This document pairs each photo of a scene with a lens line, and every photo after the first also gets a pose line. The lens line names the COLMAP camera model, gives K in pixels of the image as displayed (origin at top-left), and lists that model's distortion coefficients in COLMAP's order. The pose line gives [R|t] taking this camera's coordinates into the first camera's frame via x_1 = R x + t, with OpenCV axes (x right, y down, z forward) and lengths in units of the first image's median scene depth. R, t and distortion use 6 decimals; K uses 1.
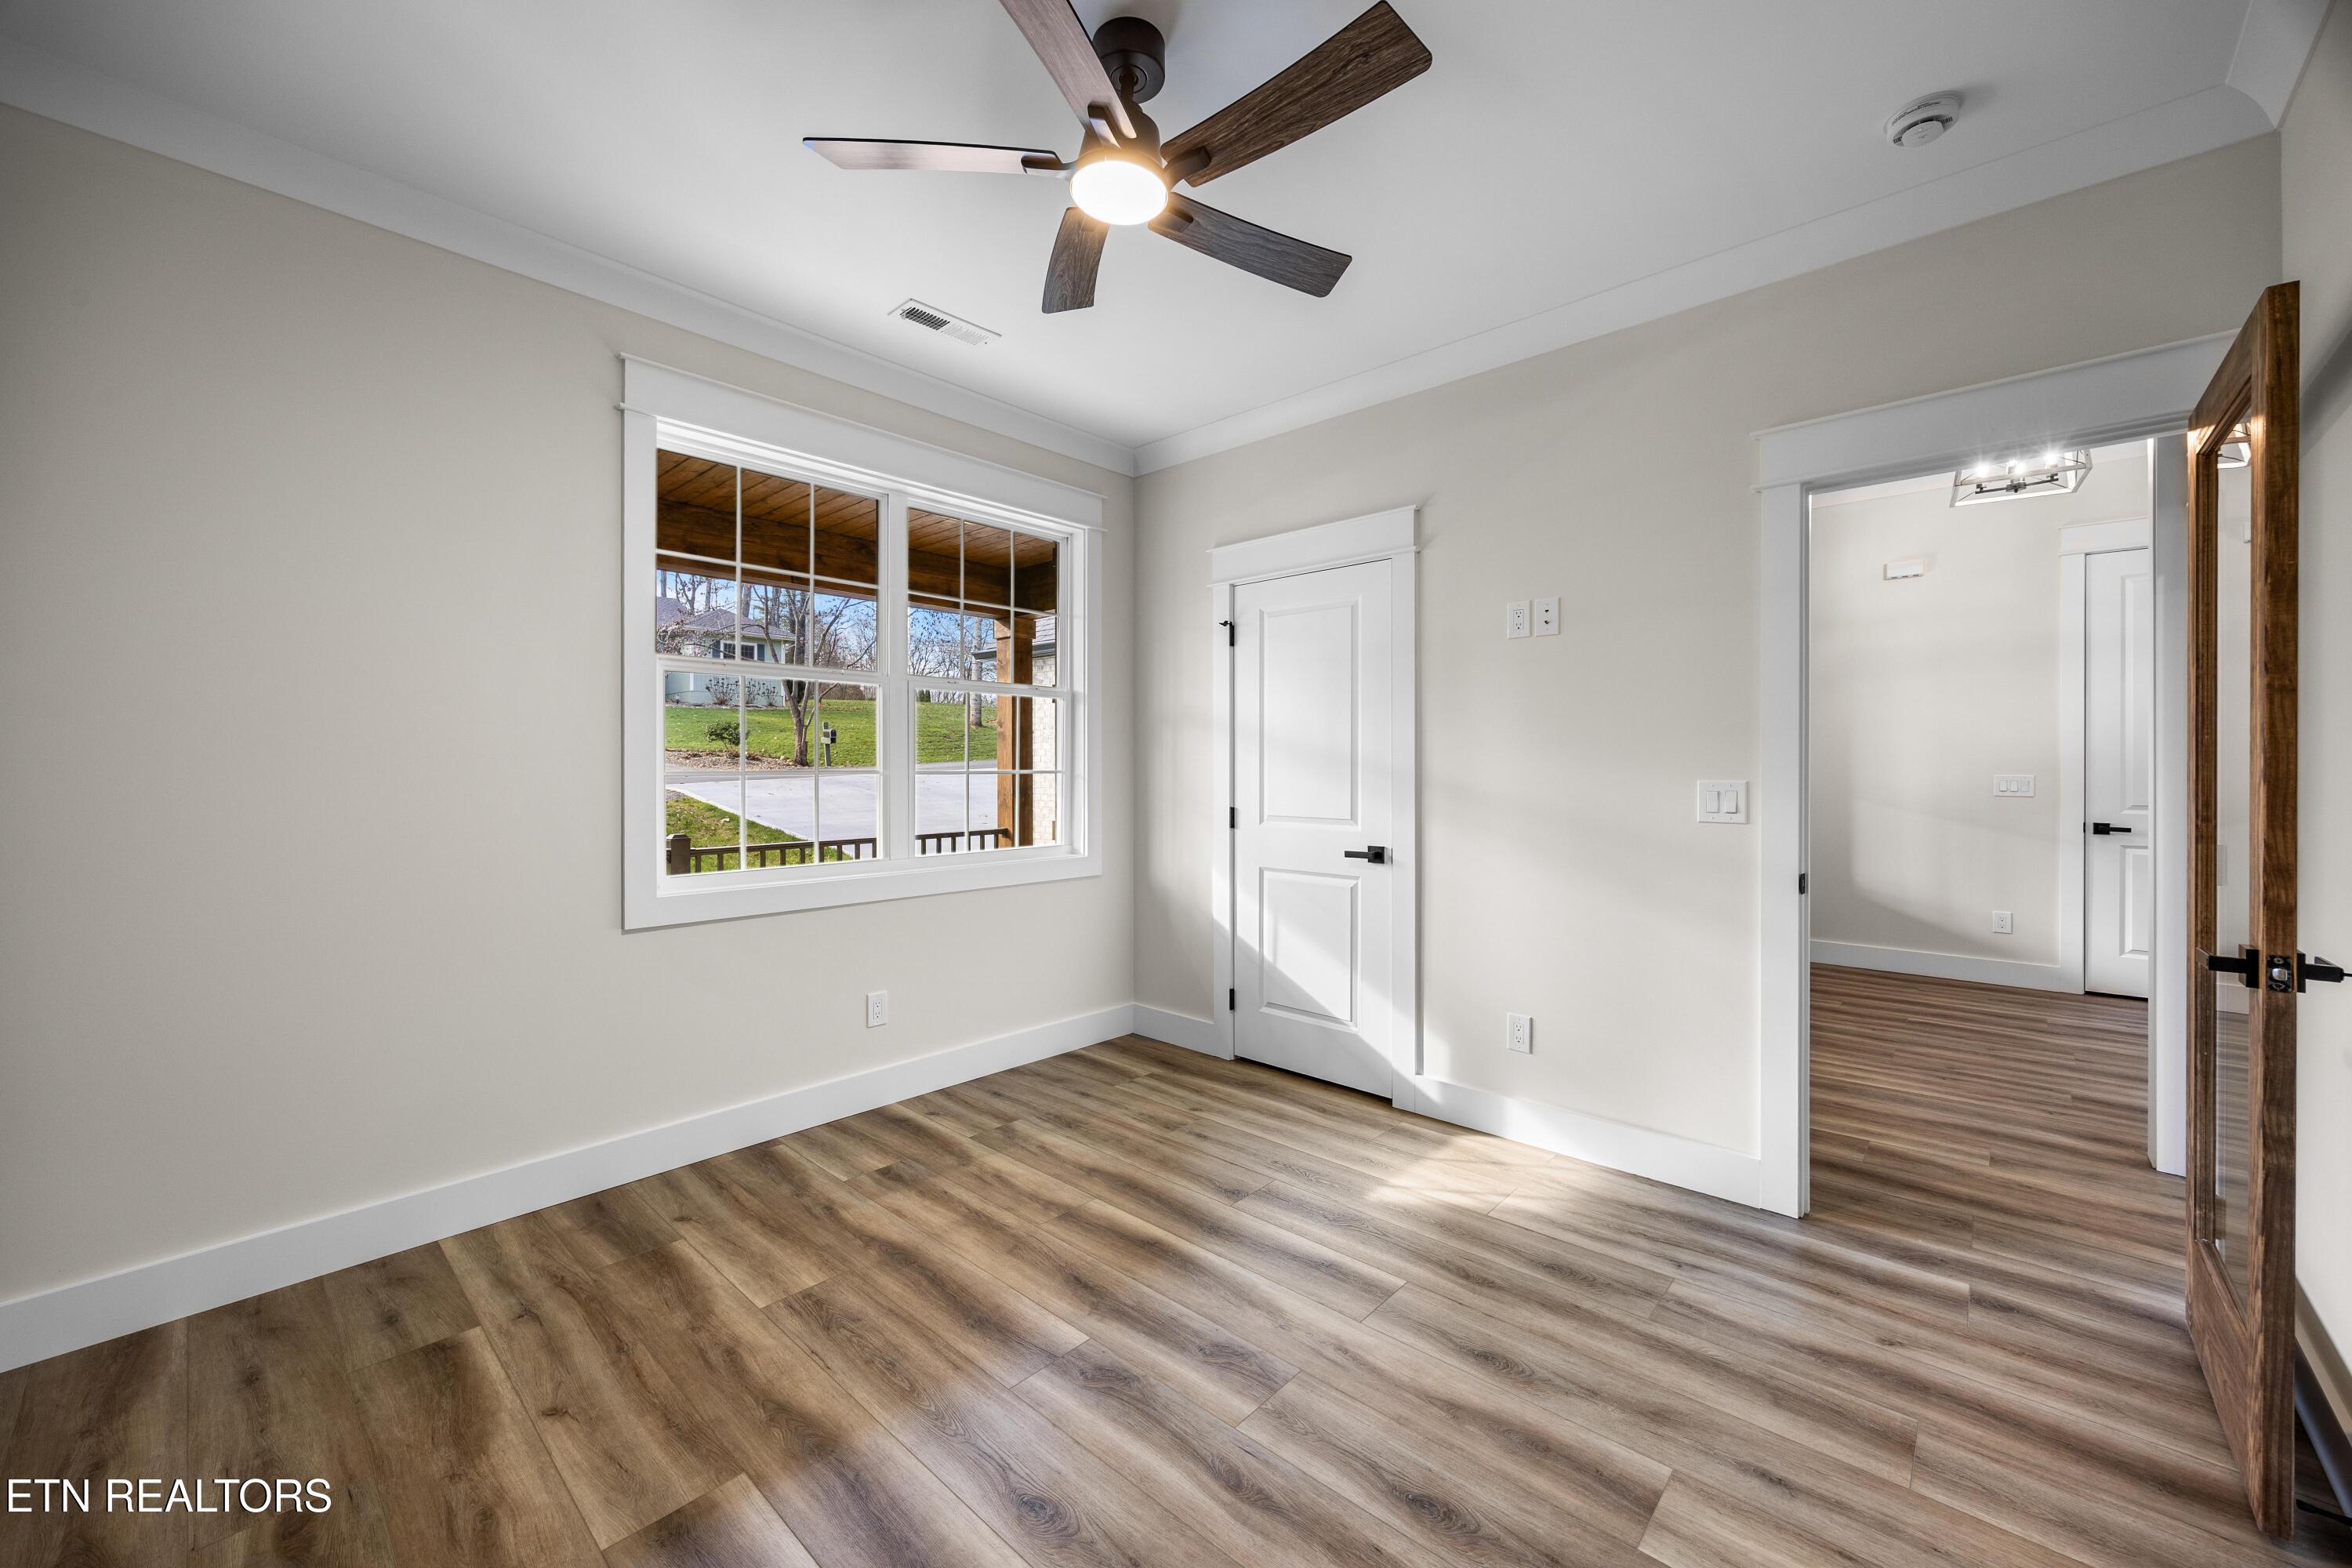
lens RADIAL K [[889.1, 0, 1168.6], [0, 889.1, 766.8], [0, 0, 1]] dist [-0.007826, -0.000272]
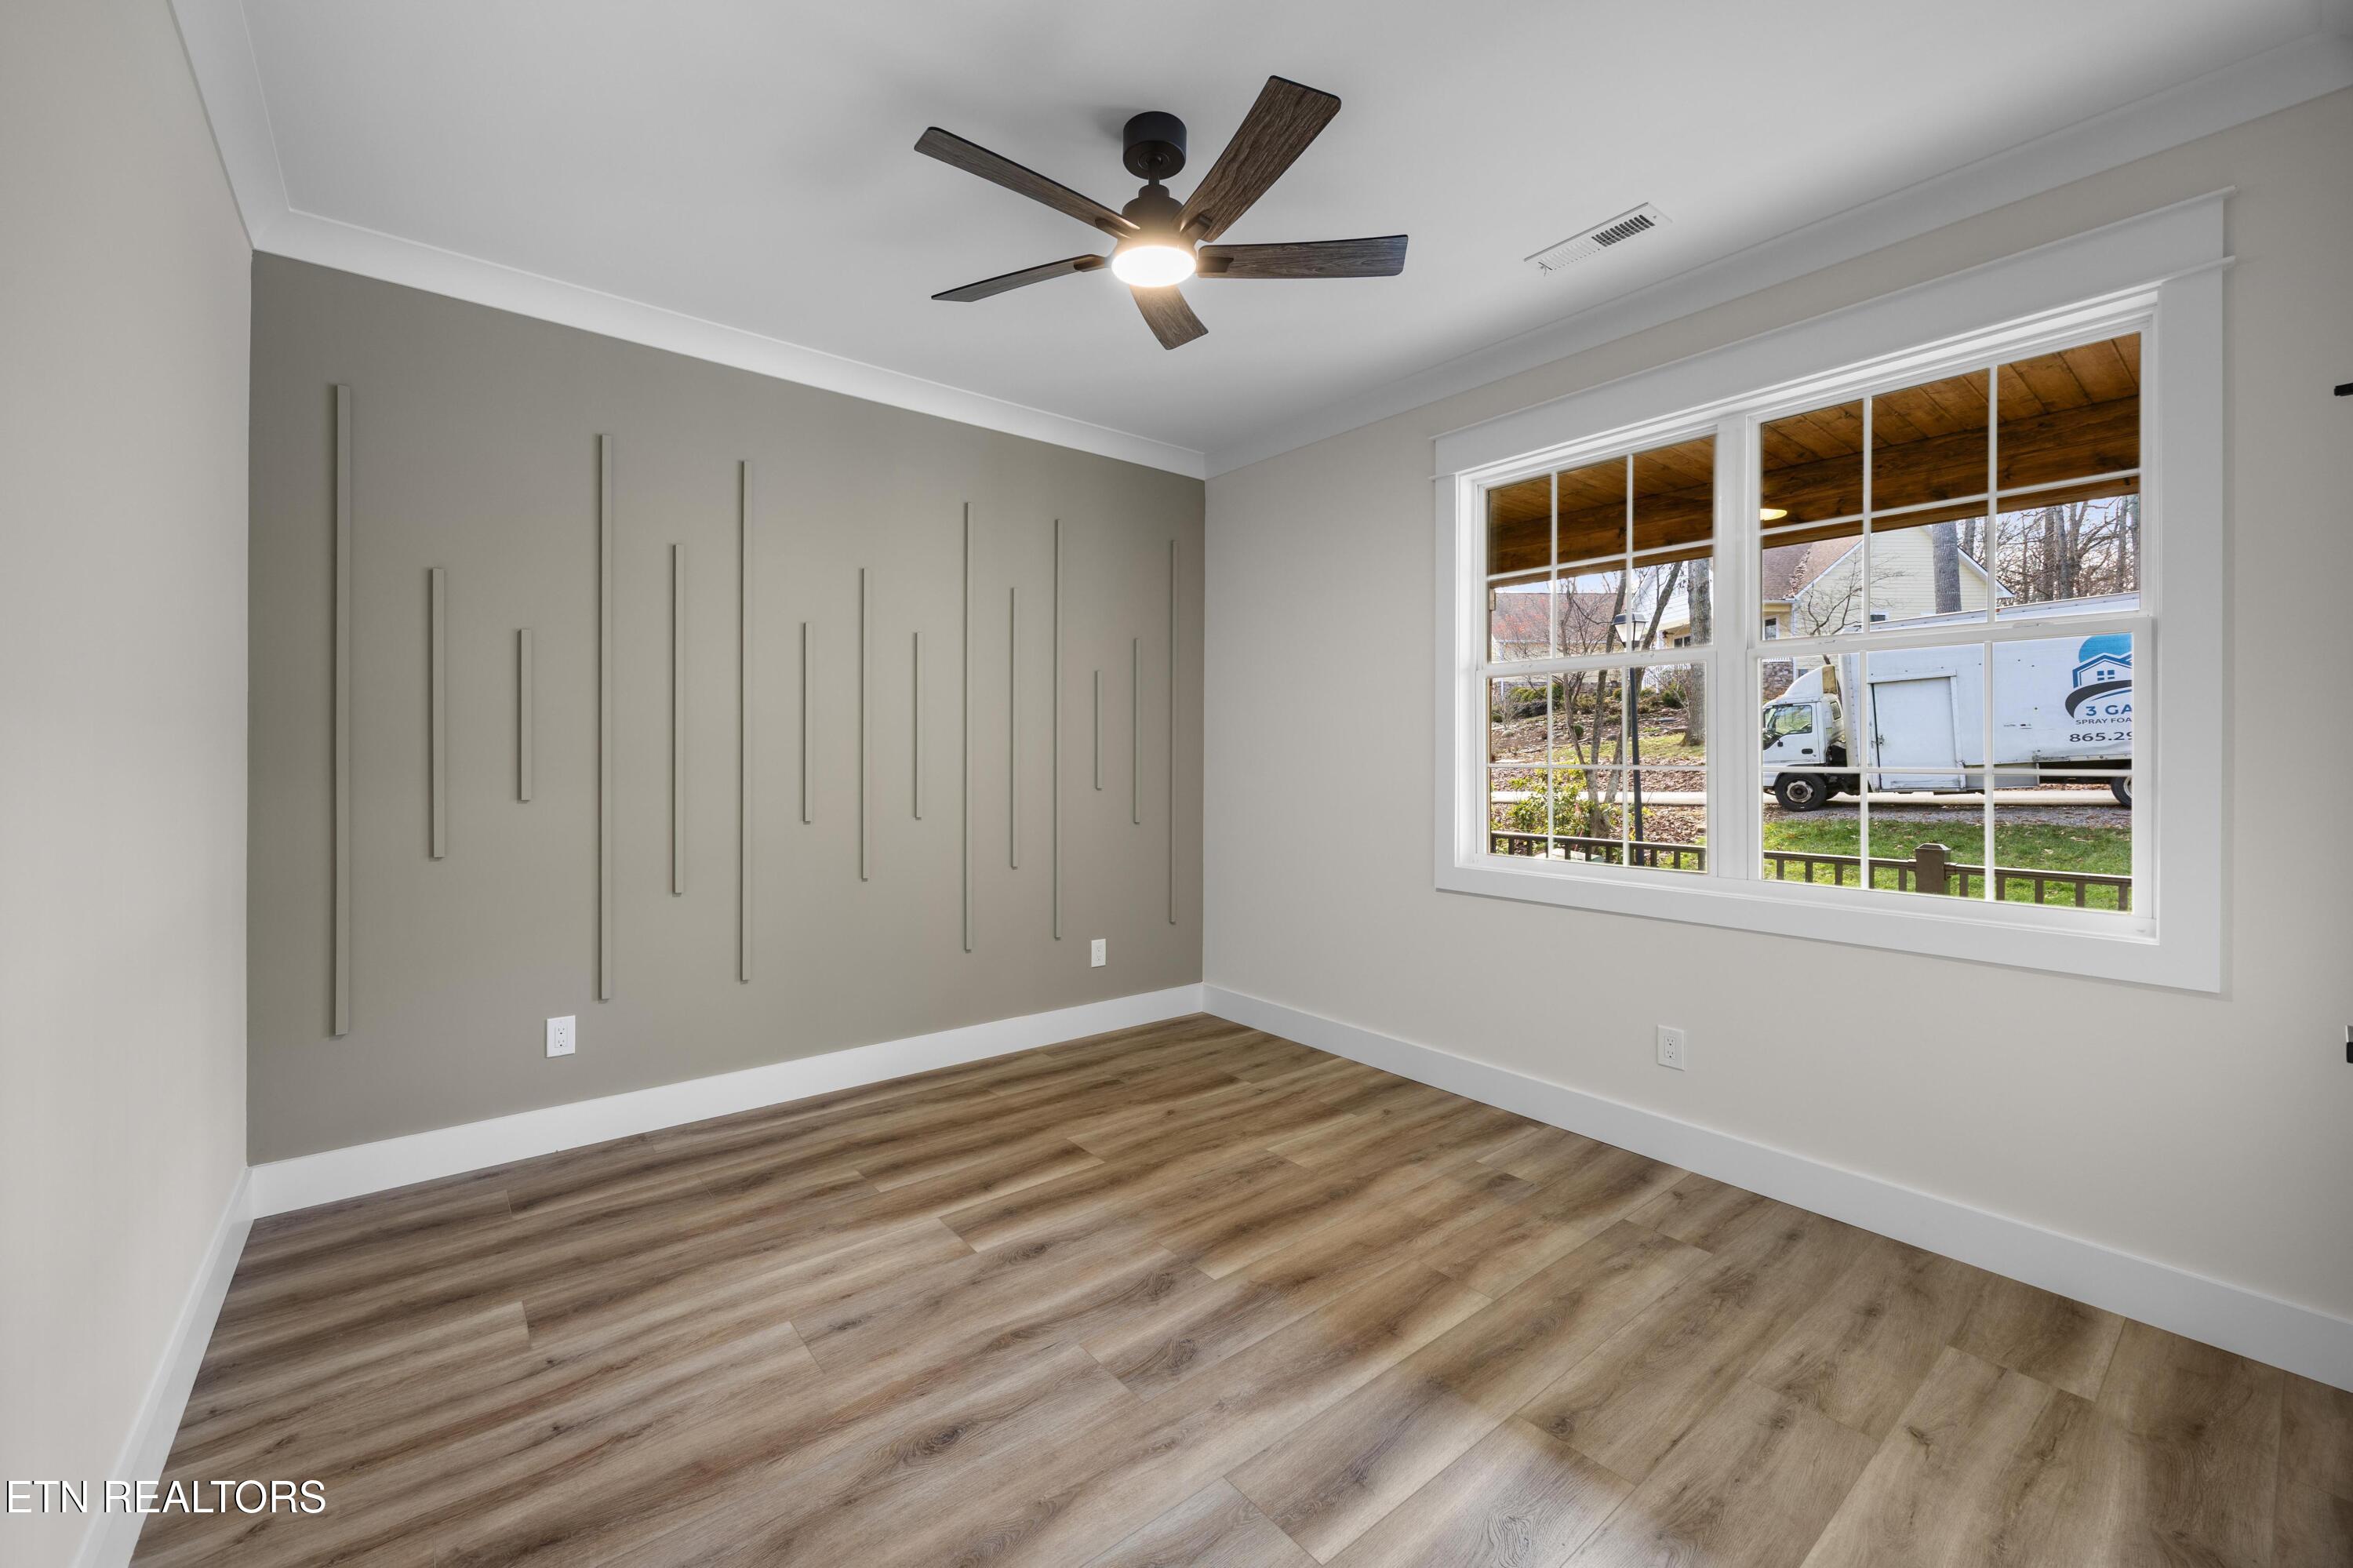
lens RADIAL K [[968.9, 0, 1171.1], [0, 968.9, 767.4], [0, 0, 1]] dist [-0.008065, 0.000080]
pose [[-0.153822, 0.012597, -0.988018, 0.771483], [-0.006760, 0.999882, 0.013801, -0.005213], [0.988075, 0.008802, -0.153718, 0.791077]]
